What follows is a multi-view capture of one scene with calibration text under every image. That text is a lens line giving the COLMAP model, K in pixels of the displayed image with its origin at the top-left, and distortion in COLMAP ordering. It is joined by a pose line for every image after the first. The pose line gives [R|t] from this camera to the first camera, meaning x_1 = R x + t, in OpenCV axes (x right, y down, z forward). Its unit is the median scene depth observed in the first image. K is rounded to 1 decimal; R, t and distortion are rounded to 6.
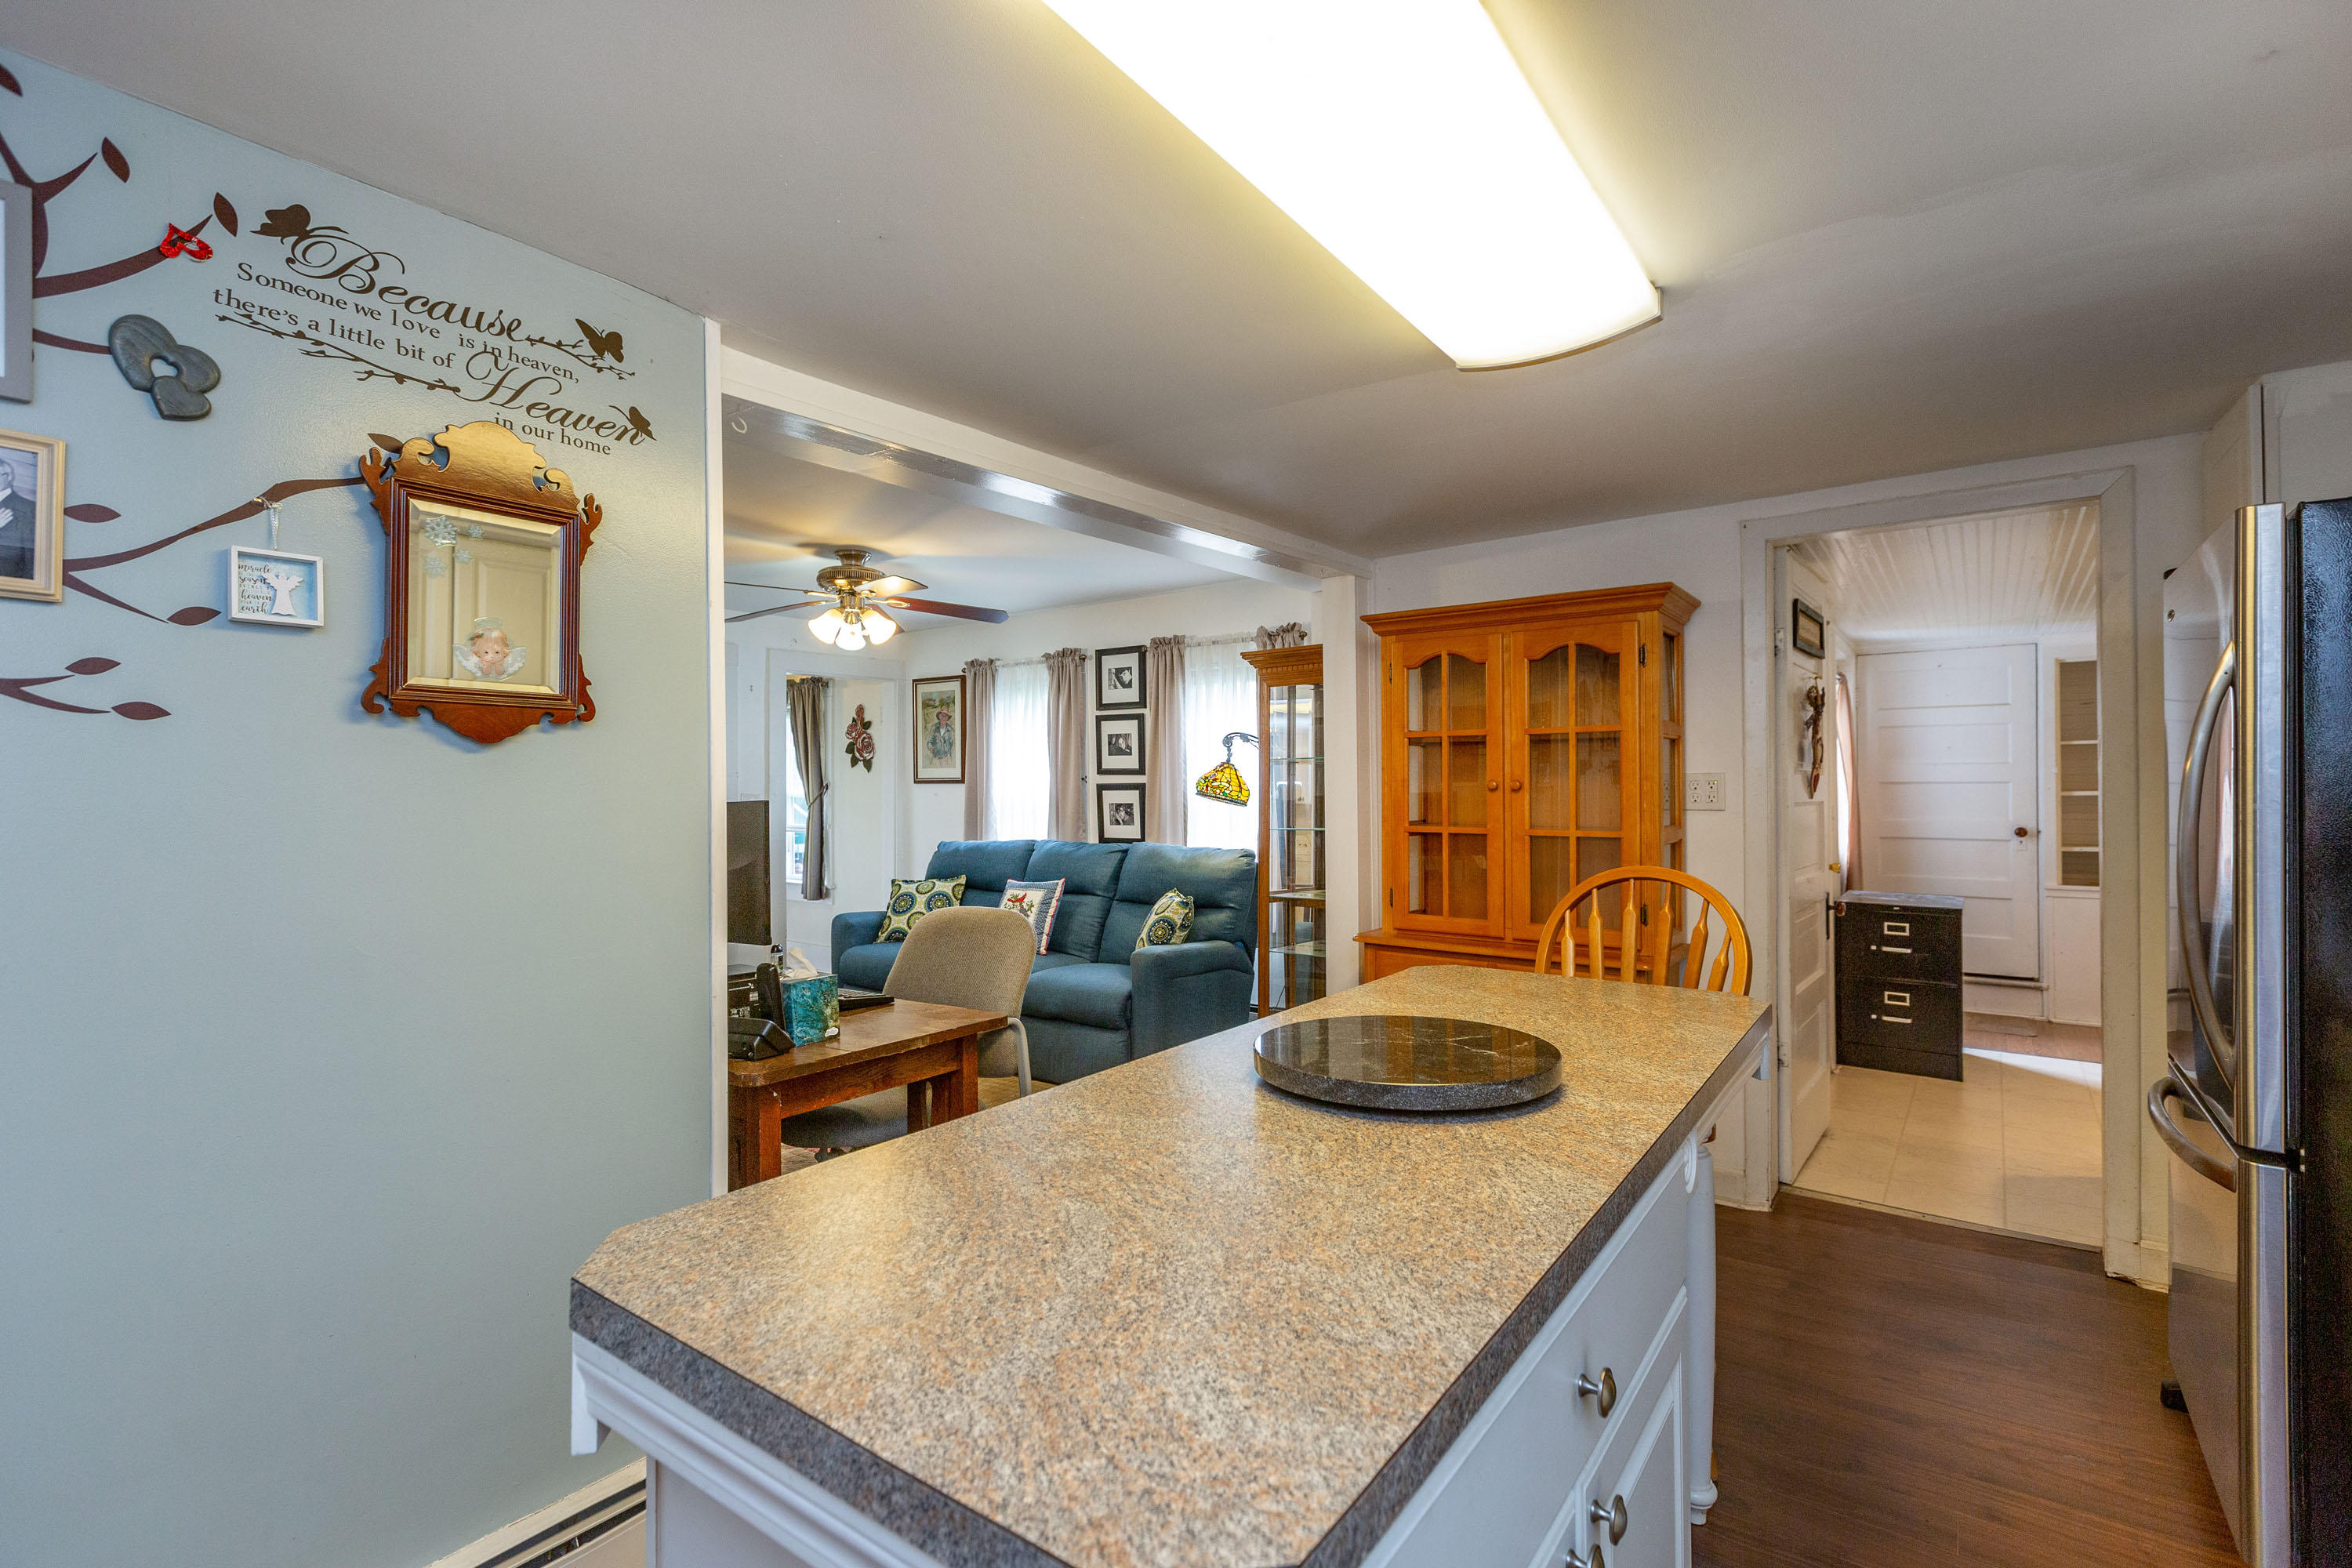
lens RADIAL K [[1057.0, 0, 1126.9], [0, 1057.0, 774.9], [0, 0, 1]] dist [0.006621, -0.001577]
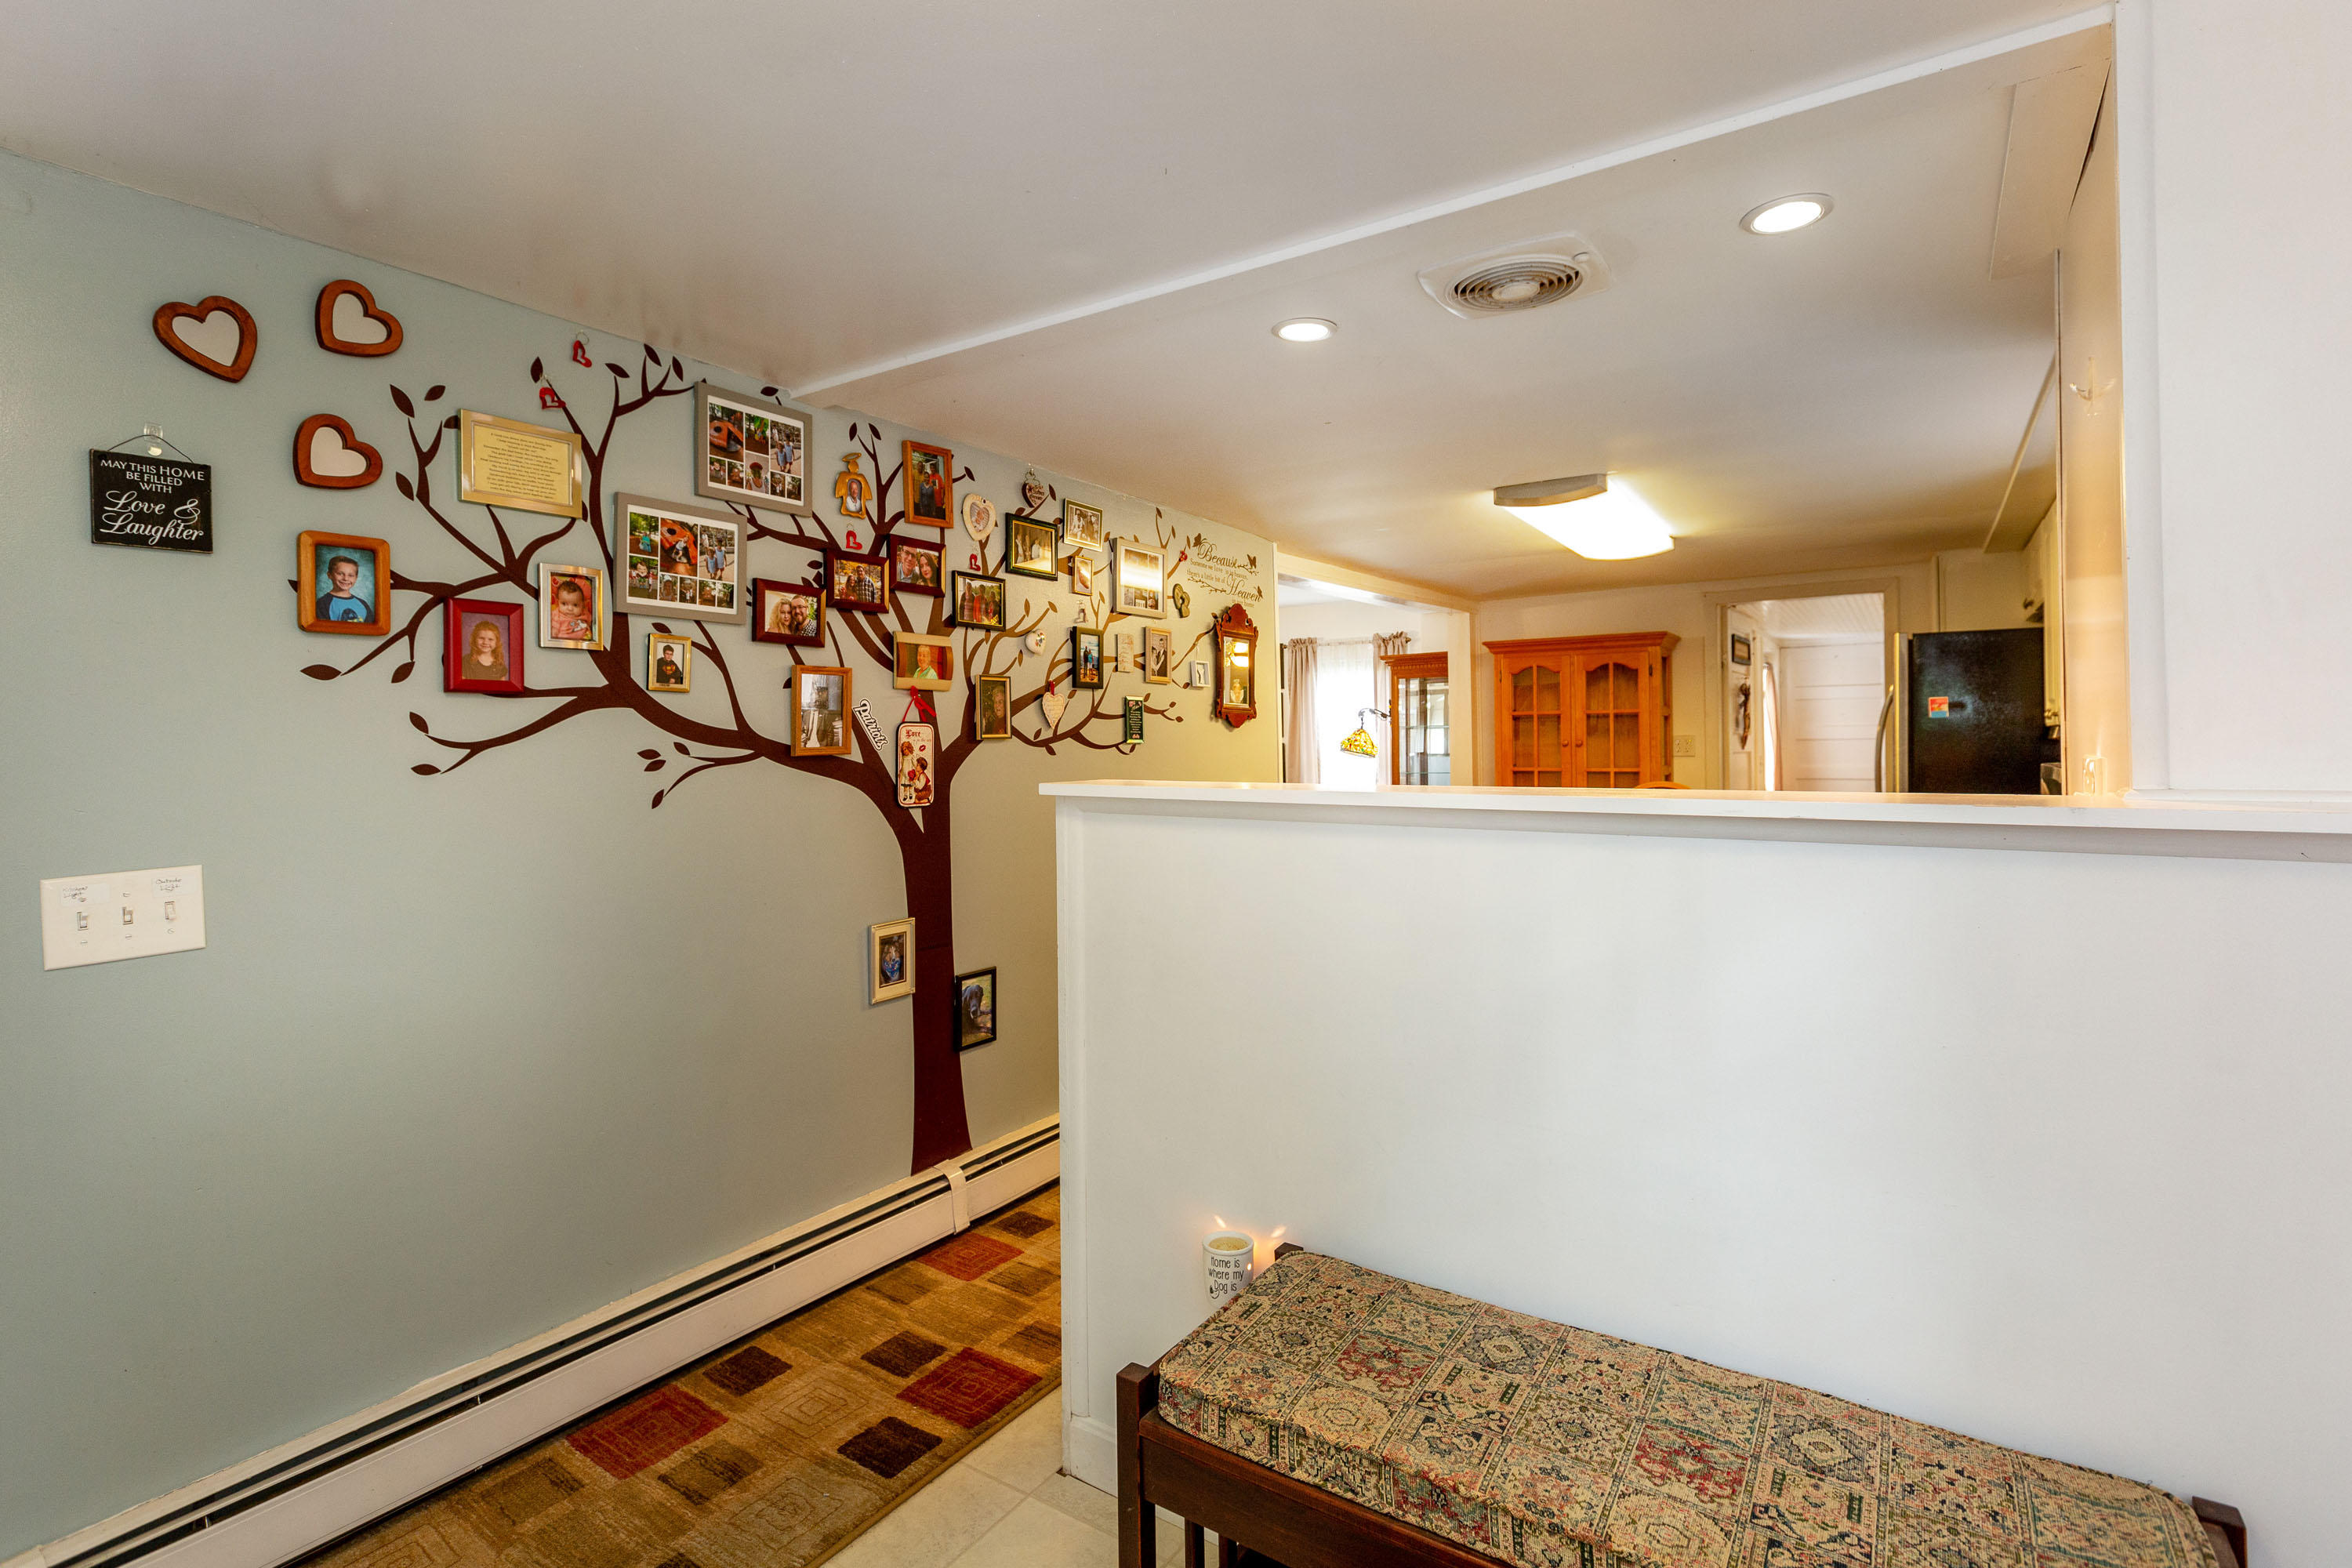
lens RADIAL K [[1057.0, 0, 1164.8], [0, 1057.0, 738.2], [0, 0, 1]] dist [0.006621, -0.001577]
pose [[0.998089, -0.004928, 0.061589, -0.408759], [0.004787, 0.999986, 0.002440, -0.005252], [-0.061600, -0.002140, 0.998099, -0.679798]]
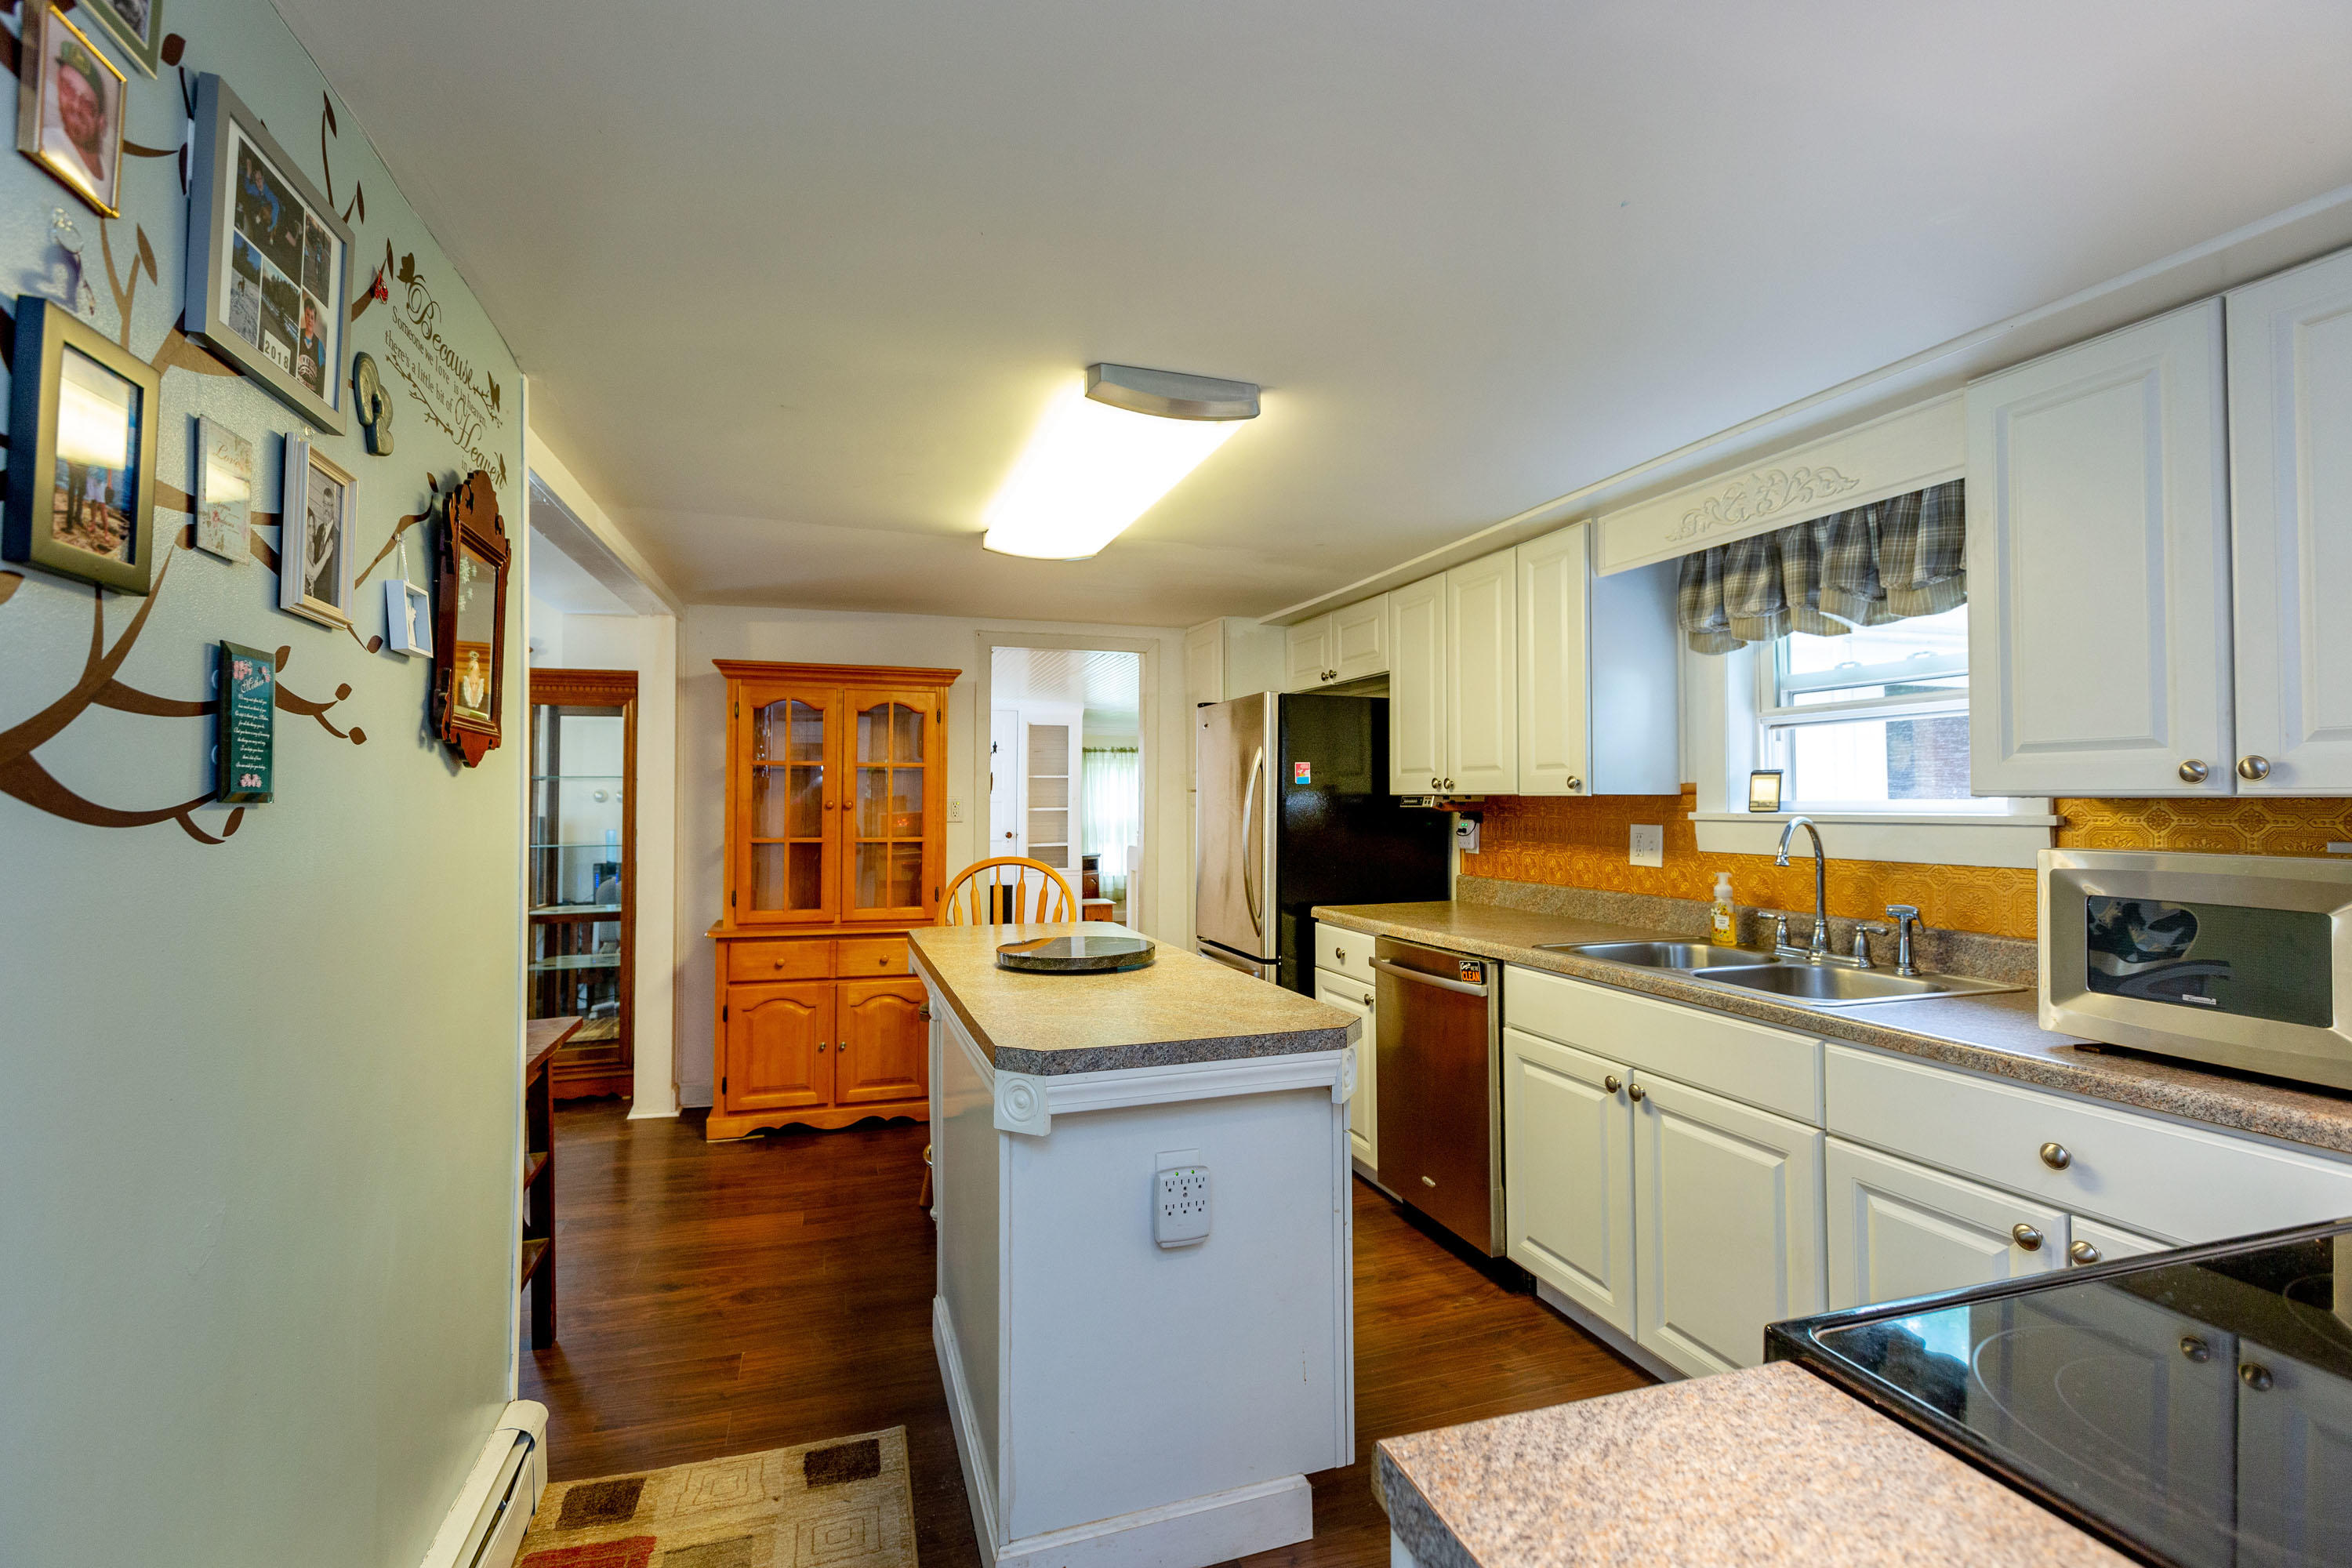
lens RADIAL K [[1057.0, 0, 1178.9], [0, 1057.0, 776.0], [0, 0, 1]] dist [0.006621, -0.001577]
pose [[0.568924, 0.024134, 0.822036, -0.470163], [-0.012331, 0.999707, -0.020816, -0.003208], [-0.822298, 0.001706, 0.569055, -0.085779]]
